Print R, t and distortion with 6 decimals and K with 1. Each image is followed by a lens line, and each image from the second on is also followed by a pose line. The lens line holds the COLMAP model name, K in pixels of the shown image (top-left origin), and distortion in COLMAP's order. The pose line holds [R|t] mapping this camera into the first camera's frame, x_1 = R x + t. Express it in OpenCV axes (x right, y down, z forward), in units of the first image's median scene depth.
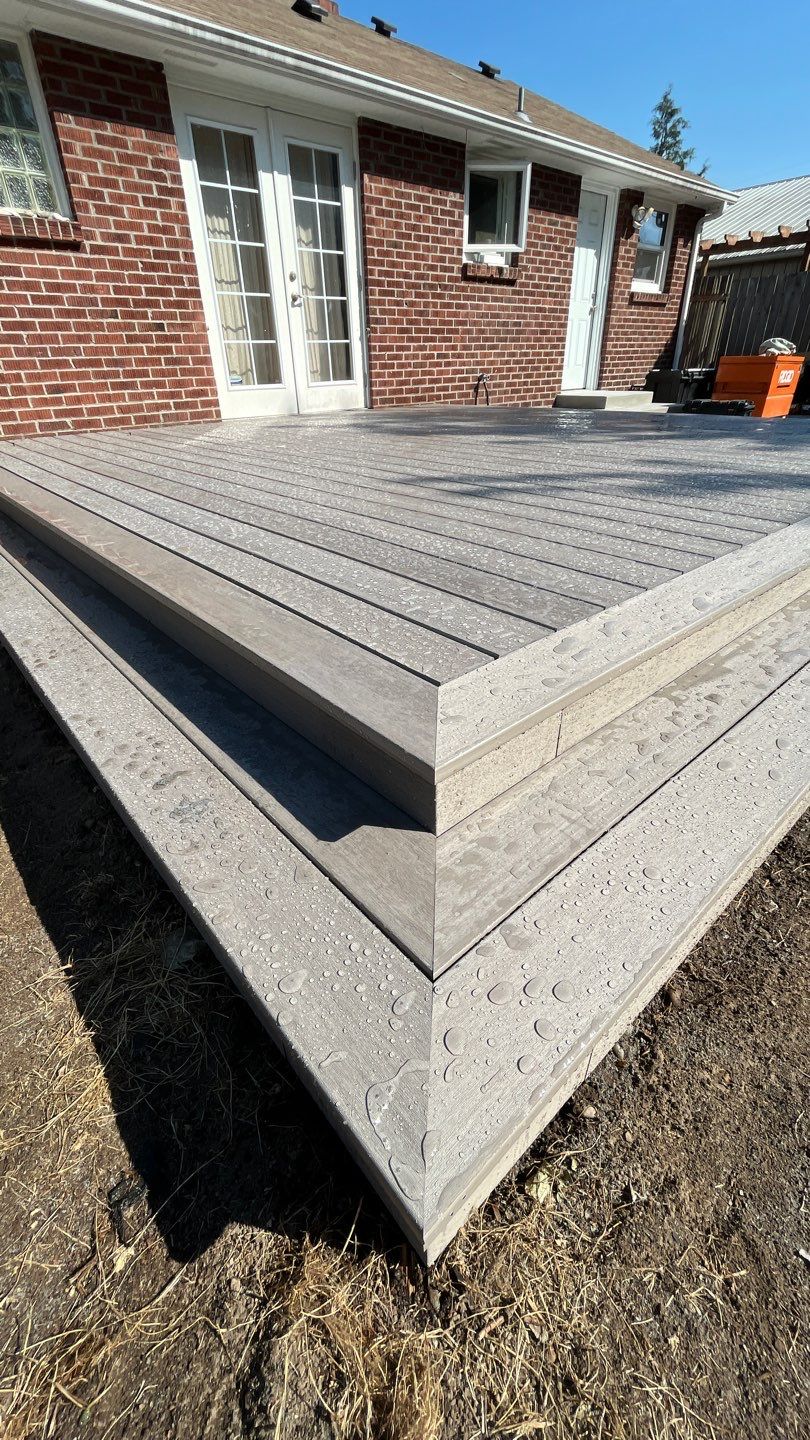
lens RADIAL K [[585.4, 0, 406.2], [0, 585.4, 717.9], [0, 0, 1]] dist [-0.004771, 0.000509]
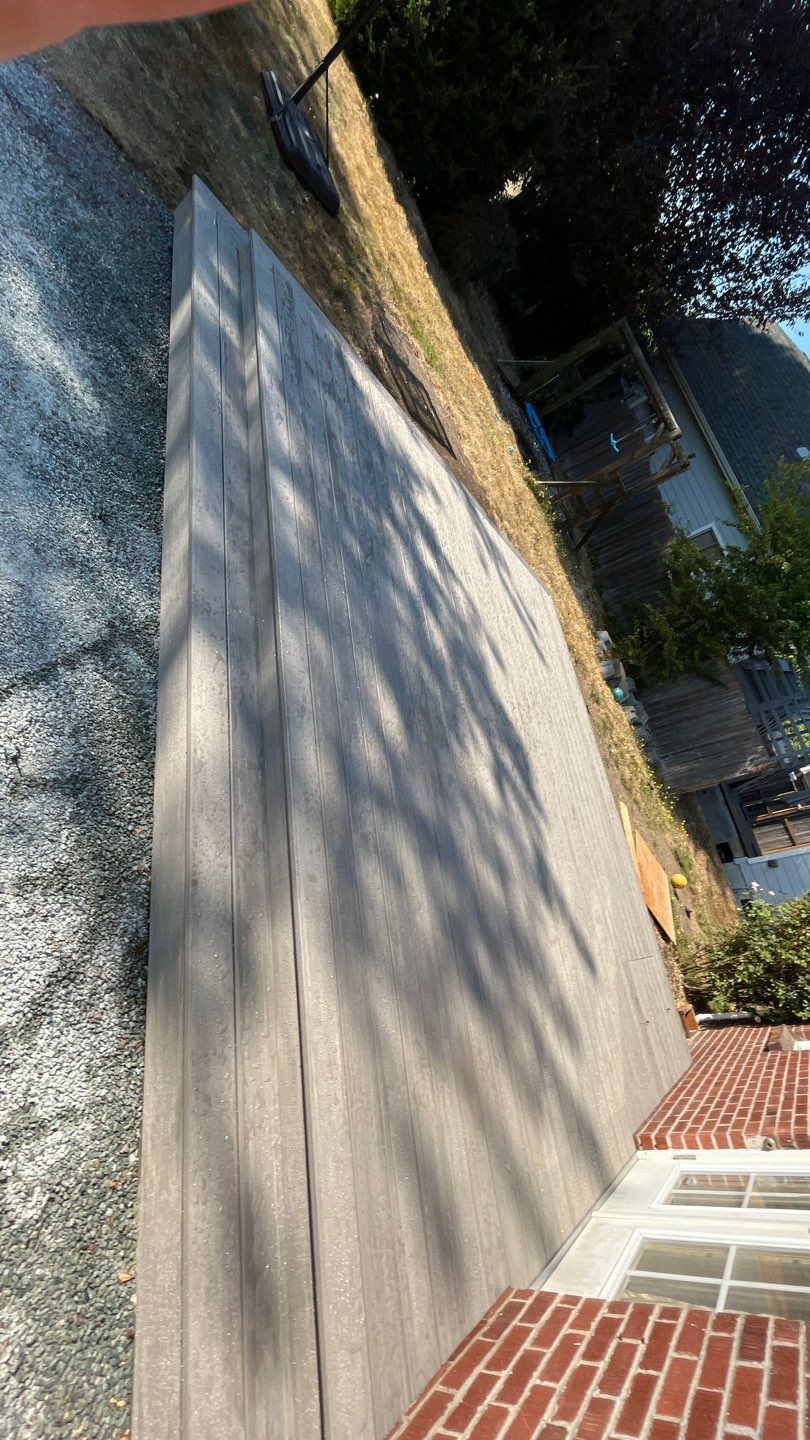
lens RADIAL K [[585.4, 0, 407.8], [0, 585.4, 713.6], [0, 0, 1]] dist [-0.004771, 0.000509]
pose [[-0.524544, -0.794369, -0.306321, 0.538656], [-0.557035, 0.048114, 0.829094, -1.290124], [-0.643868, 0.605527, -0.467729, 1.644688]]
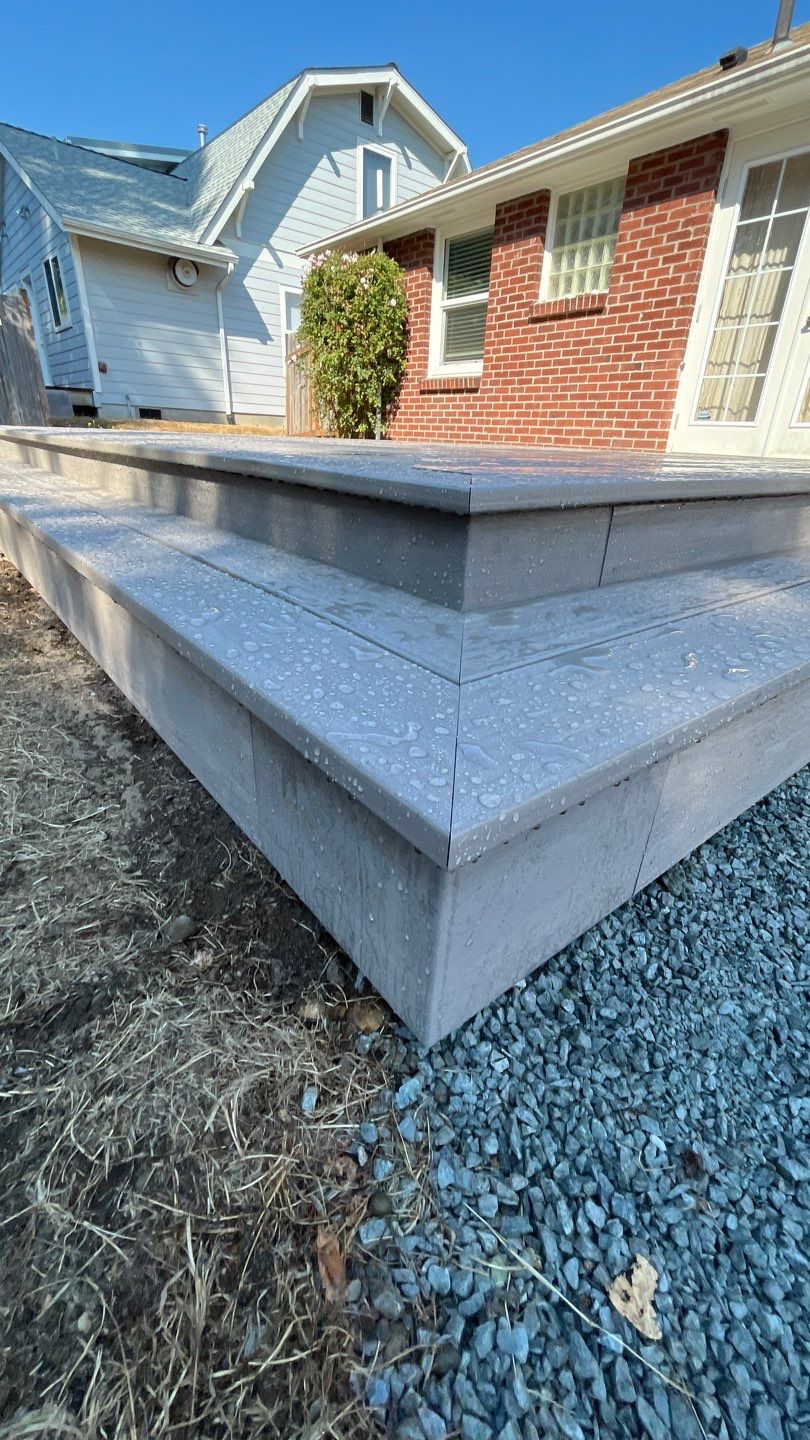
lens RADIAL K [[585.4, 0, 411.7], [0, 585.4, 727.6], [0, 0, 1]] dist [-0.004771, 0.000509]
pose [[-0.026910, 0.464837, -0.884987, 1.173209], [-0.554000, 0.729980, 0.400266, -0.448502], [0.832082, 0.501054, 0.237876, 0.879756]]
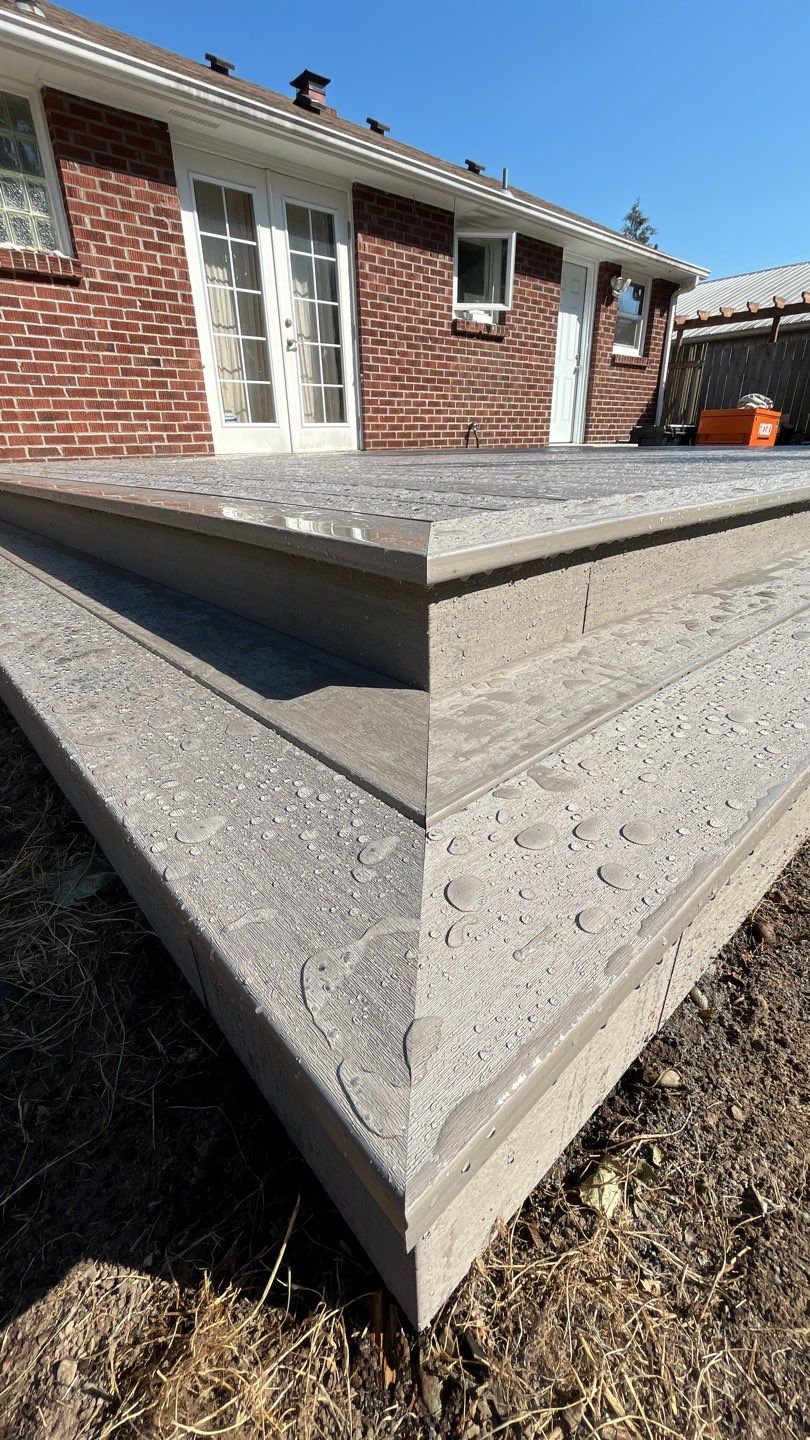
lens RADIAL K [[585.4, 0, 406.4], [0, 585.4, 717.1], [0, 0, 1]] dist [-0.004771, 0.000509]
pose [[0.999936, -0.001037, 0.011237, 0.003105], [0.002226, 0.994331, -0.106308, 0.066803], [-0.011063, 0.106326, 0.994270, 0.061688]]
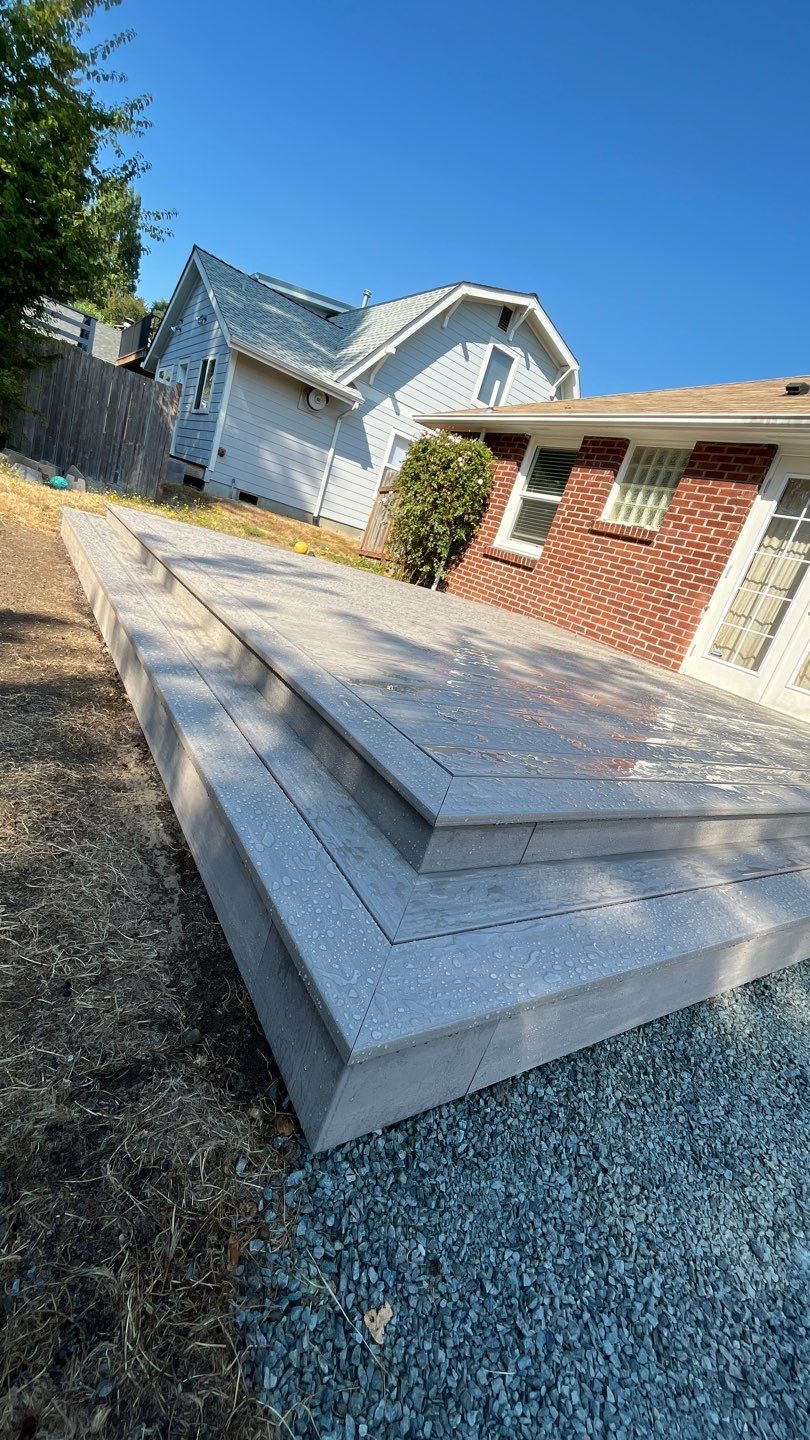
lens RADIAL K [[585.4, 0, 408.7], [0, 585.4, 734.1], [0, 0, 1]] dist [-0.004771, 0.000509]
pose [[-0.137136, 0.291759, -0.946610, 1.247945], [-0.743029, 0.601670, 0.293087, -0.533072], [0.655058, 0.743552, 0.134275, 0.825309]]
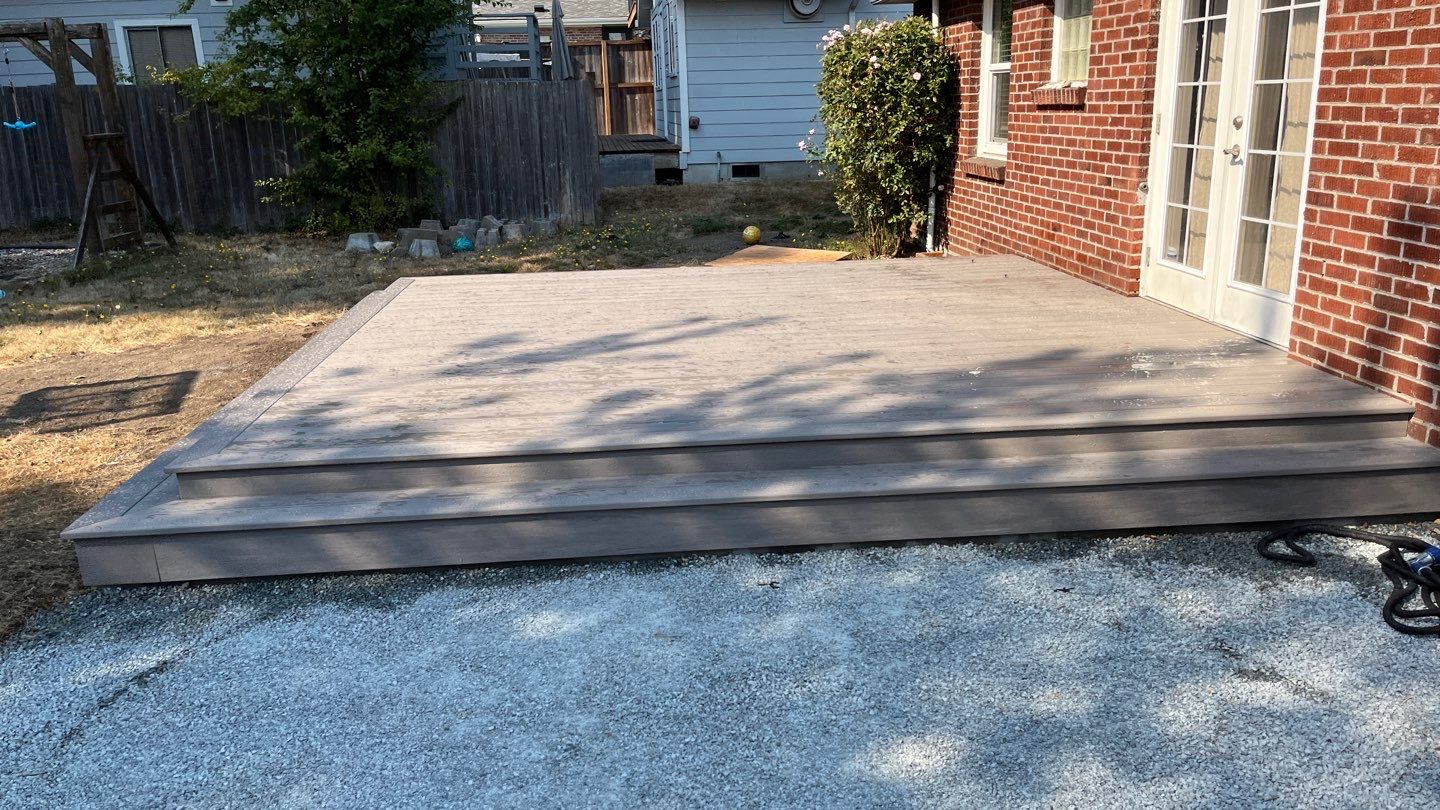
lens RADIAL K [[1111.1, 0, 728.3], [0, 1111.1, 415.6], [0, 0, 1]] dist [0.000503, -0.012629]
pose [[-0.577973, 0.259812, -0.773592, 1.487665], [-0.392982, 0.742194, 0.542875, -1.321356], [0.715201, 0.617775, -0.326867, 1.652095]]
